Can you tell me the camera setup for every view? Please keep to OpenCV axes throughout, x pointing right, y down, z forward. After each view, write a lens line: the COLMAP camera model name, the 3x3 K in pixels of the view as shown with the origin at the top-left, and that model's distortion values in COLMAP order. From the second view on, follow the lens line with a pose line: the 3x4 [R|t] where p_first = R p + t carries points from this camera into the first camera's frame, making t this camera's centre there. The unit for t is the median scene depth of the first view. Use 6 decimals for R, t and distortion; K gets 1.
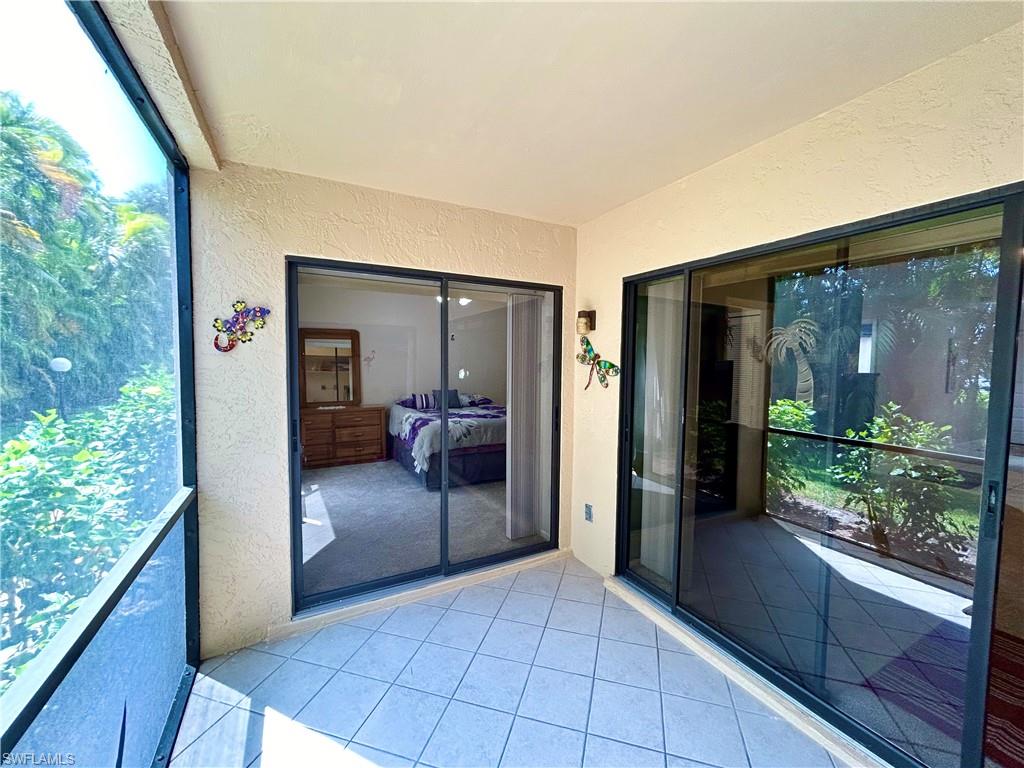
lens RADIAL K [[414.9, 0, 514.4], [0, 414.9, 386.1], [0, 0, 1]] dist [0.000383, 0.000242]
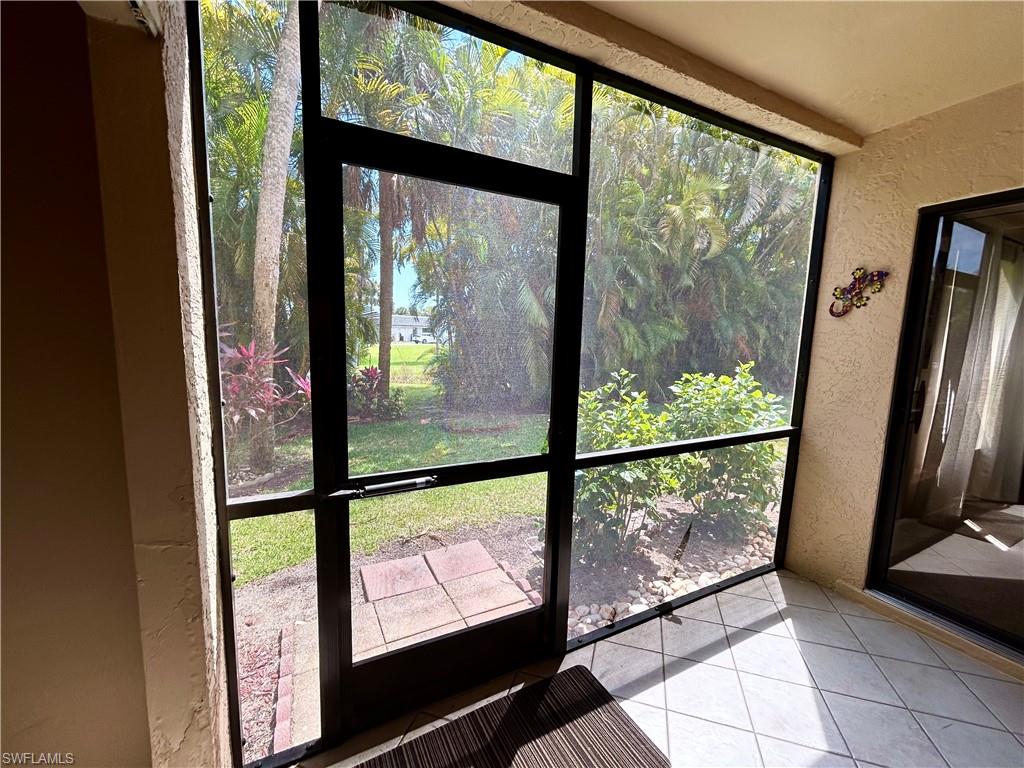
lens RADIAL K [[414.9, 0, 508.9], [0, 414.9, 391.6], [0, 0, 1]] dist [0.000383, 0.000242]
pose [[-0.015789, 0.127782, -0.991677, 0.444092], [-0.086602, 0.987898, 0.128674, 0.048256], [0.996118, 0.087913, -0.004532, 0.136739]]
